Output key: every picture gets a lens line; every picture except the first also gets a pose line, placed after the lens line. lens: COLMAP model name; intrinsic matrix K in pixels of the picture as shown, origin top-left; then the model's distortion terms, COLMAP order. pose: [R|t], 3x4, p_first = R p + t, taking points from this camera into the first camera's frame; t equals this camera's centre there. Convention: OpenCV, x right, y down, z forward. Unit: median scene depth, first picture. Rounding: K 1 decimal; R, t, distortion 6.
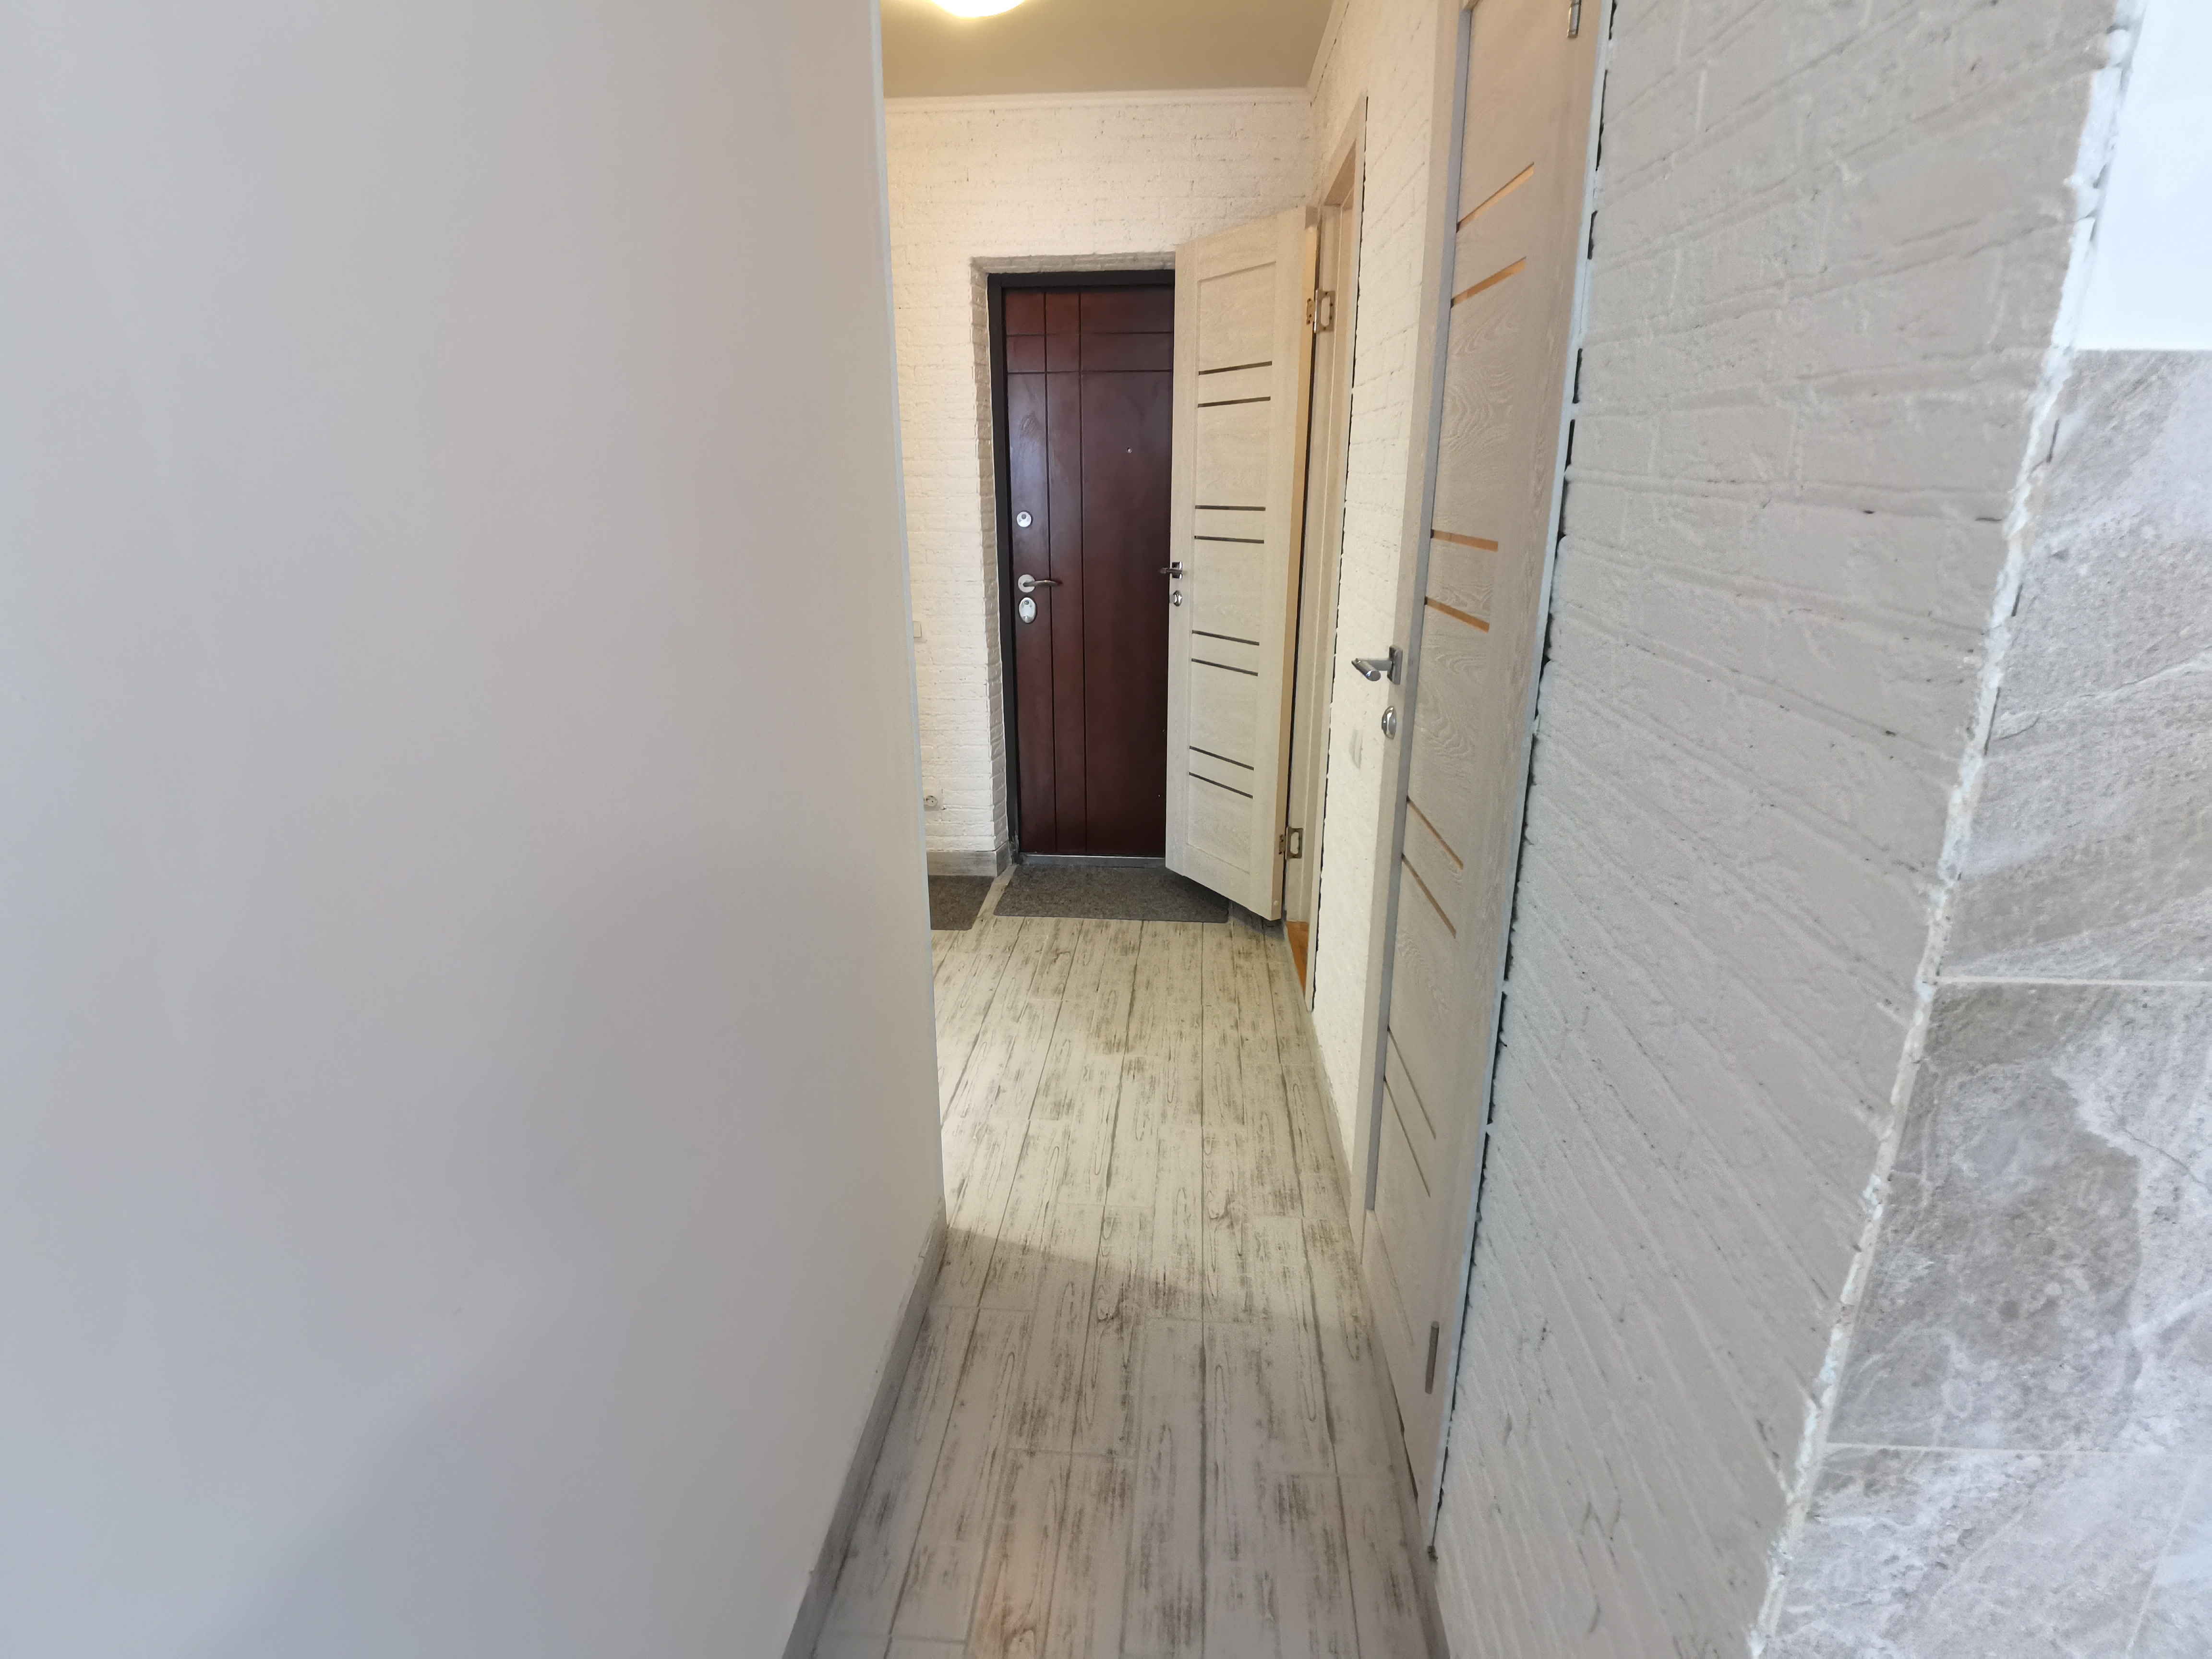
lens RADIAL K [[1110.7, 0, 1136.2], [0, 1110.7, 839.7], [0, 0, 1]] dist [-0.036984, 0.008151]
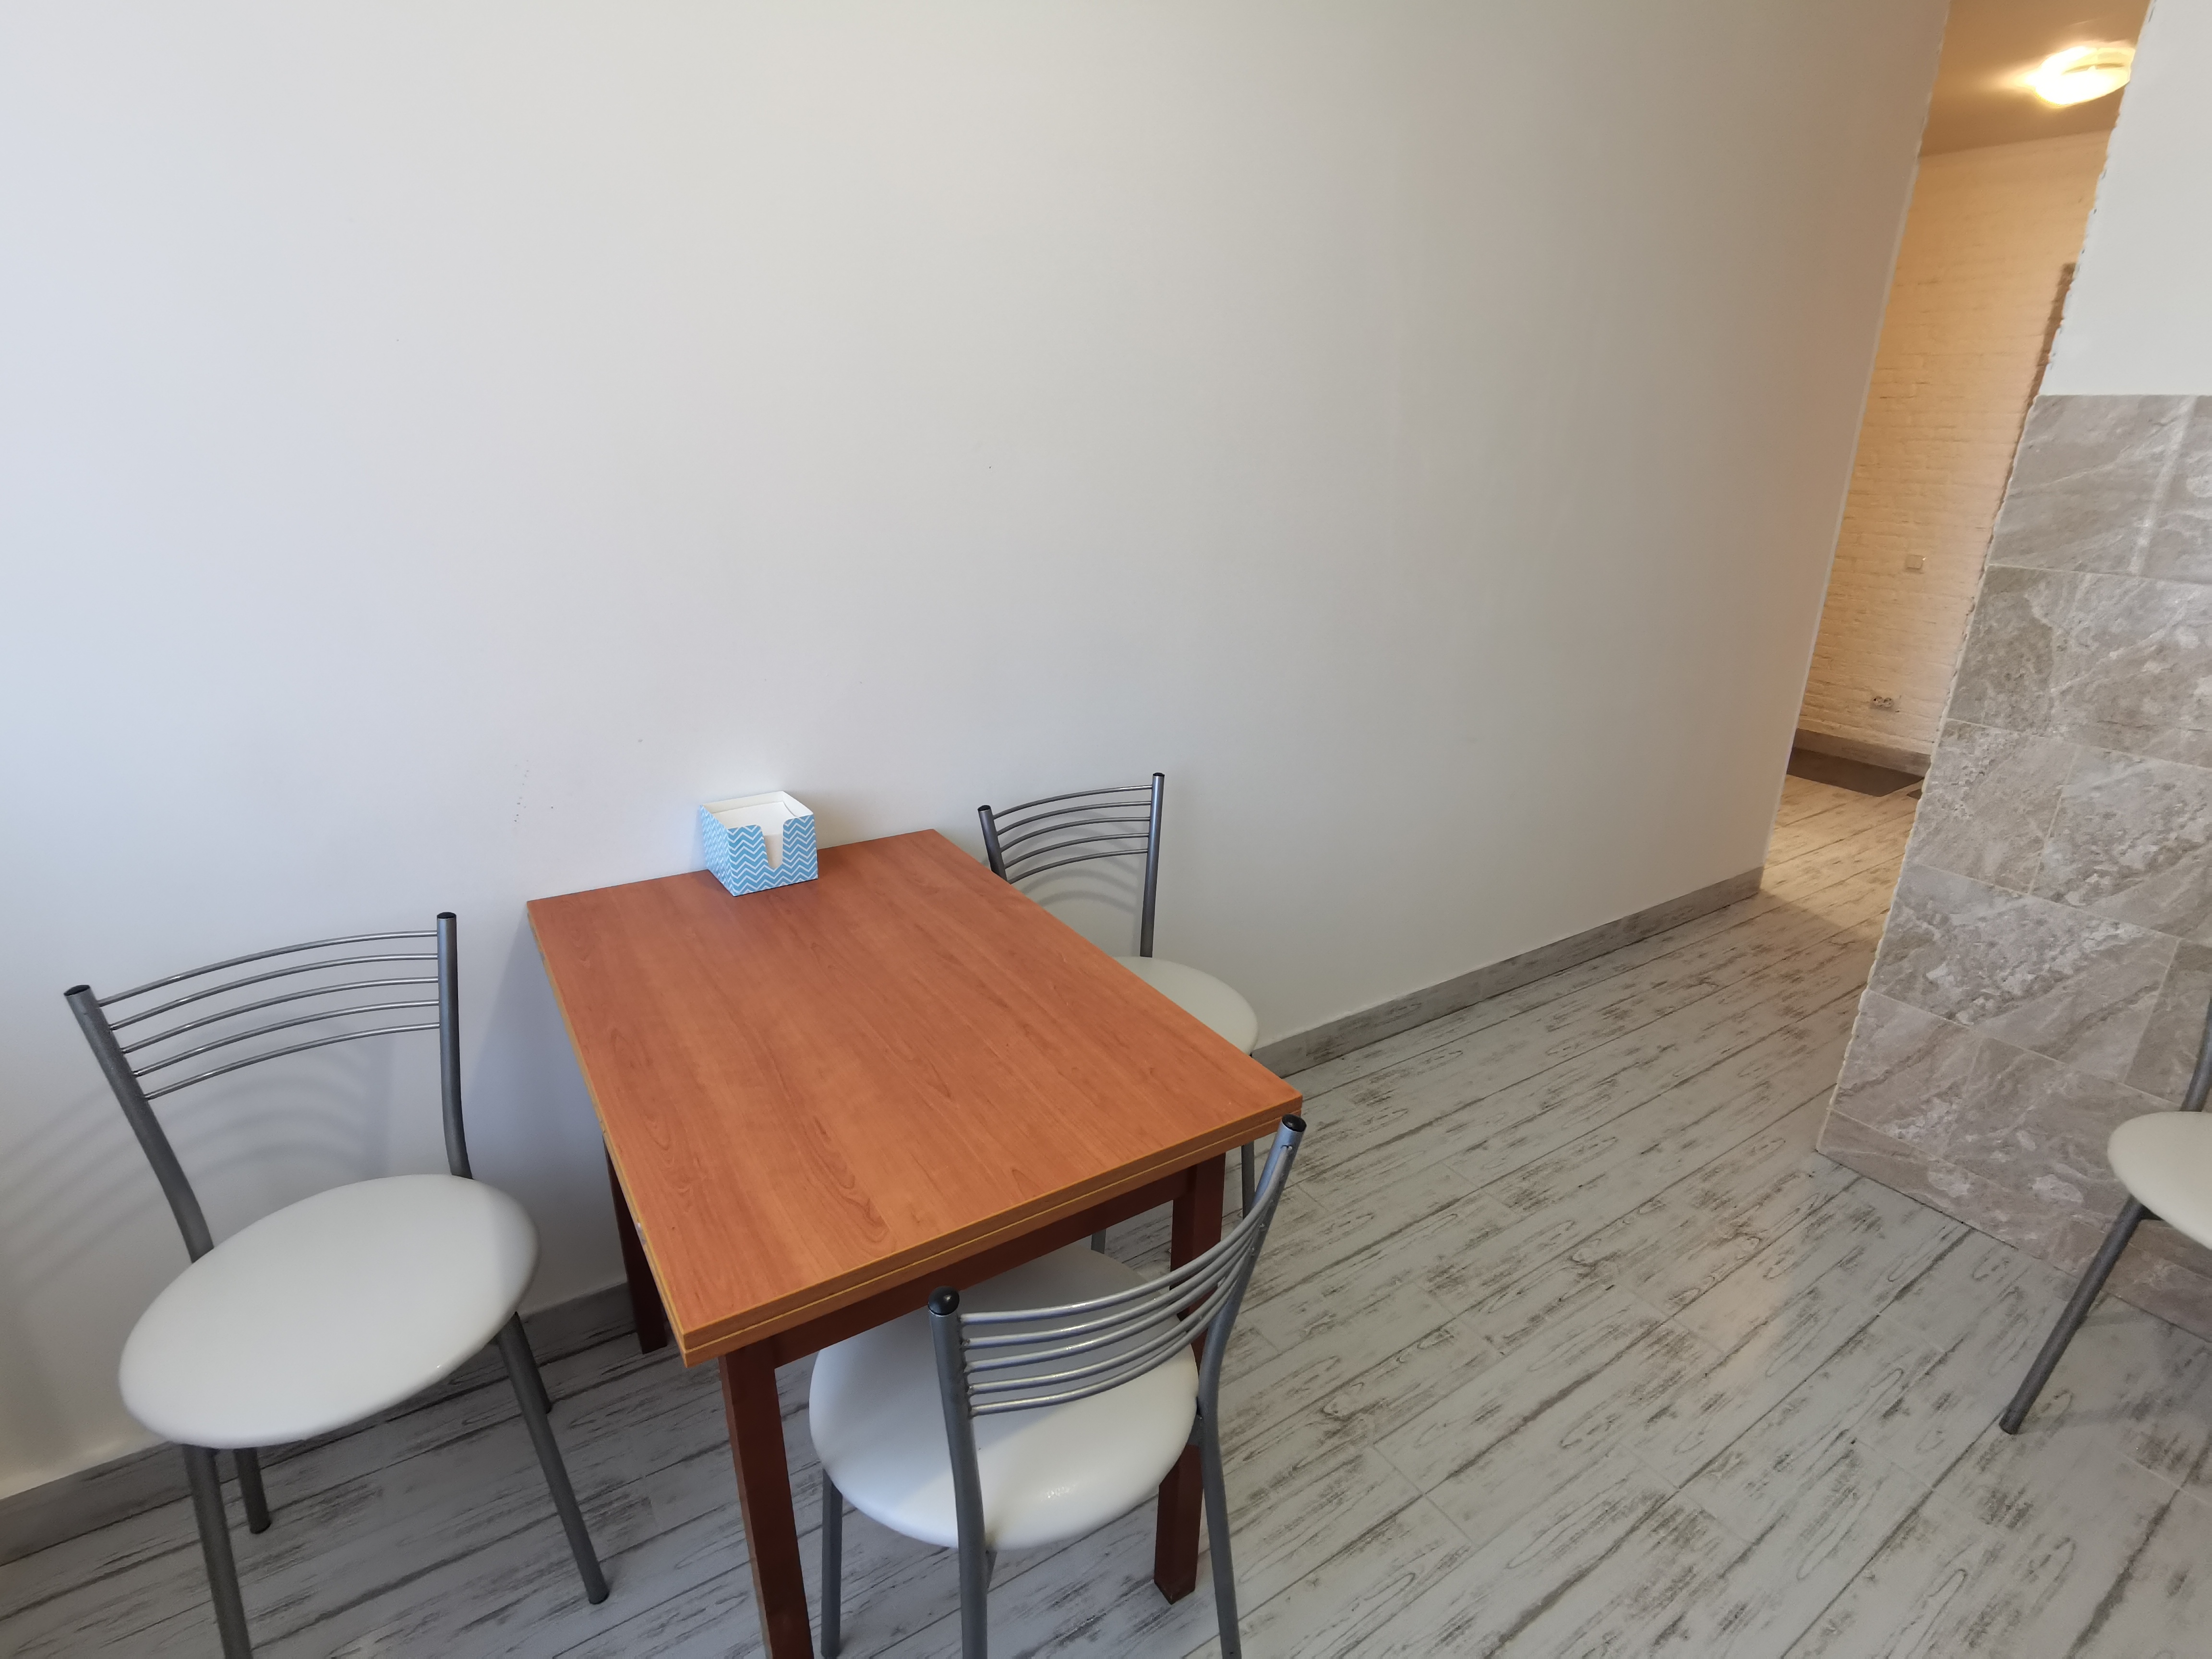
lens RADIAL K [[1110.7, 0, 1119.2], [0, 1110.7, 848.7], [0, 0, 1]] dist [-0.036984, 0.008151]
pose [[0.608731, 0.280796, -0.742024, 1.770347], [-0.253535, 0.955081, 0.153429, 1.120897], [0.751776, 0.094732, 0.652579, -3.211915]]
